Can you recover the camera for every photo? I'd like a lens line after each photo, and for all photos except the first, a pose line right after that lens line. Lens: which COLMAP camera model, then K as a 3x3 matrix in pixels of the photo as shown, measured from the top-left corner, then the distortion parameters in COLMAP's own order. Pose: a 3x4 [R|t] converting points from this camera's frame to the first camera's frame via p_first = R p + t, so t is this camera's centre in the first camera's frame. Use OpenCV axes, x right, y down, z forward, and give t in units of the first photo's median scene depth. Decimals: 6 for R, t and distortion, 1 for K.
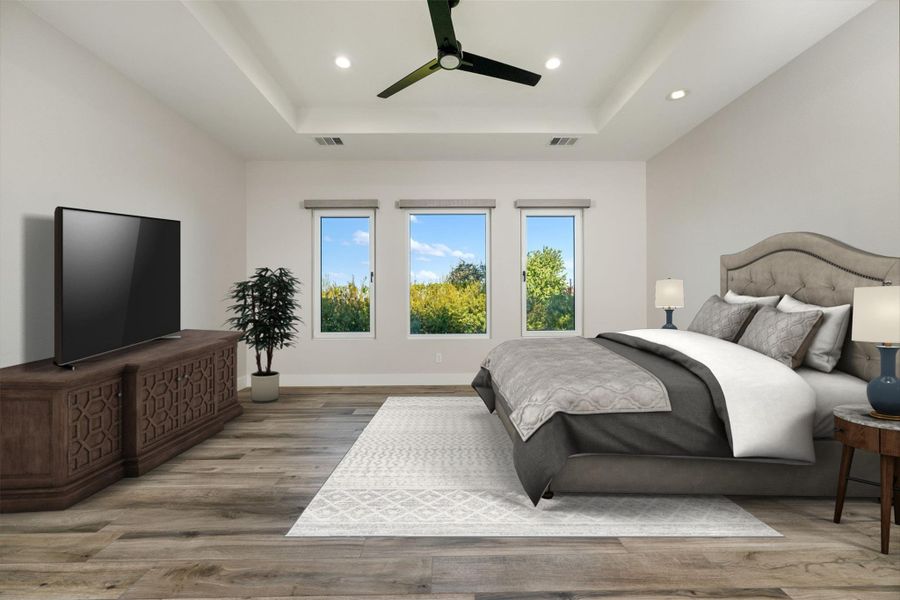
lens RADIAL K [[358.0, 0, 449.3], [0, 358.0, 302.3], [0, 0, 1]] dist [-0.000619, 0.000157]
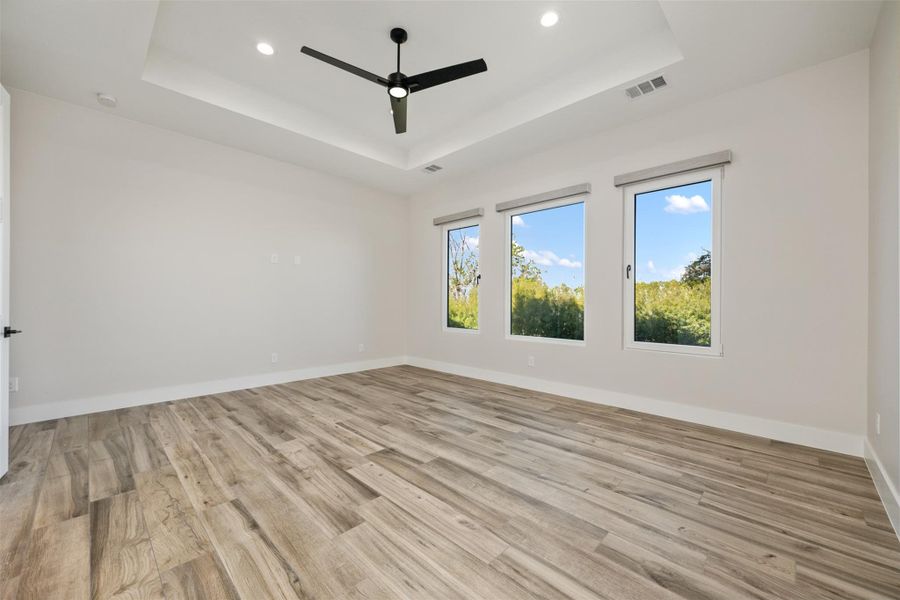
lens RADIAL K [[358.0, 0, 449.3], [0, 358.0, 302.3], [0, 0, 1]] dist [-0.000619, 0.000157]
pose [[0.701226, 0.009018, -0.712882, 0.847331], [-0.011881, 0.999929, 0.000963, -0.001247], [0.712840, 0.007795, 0.701283, 0.286460]]
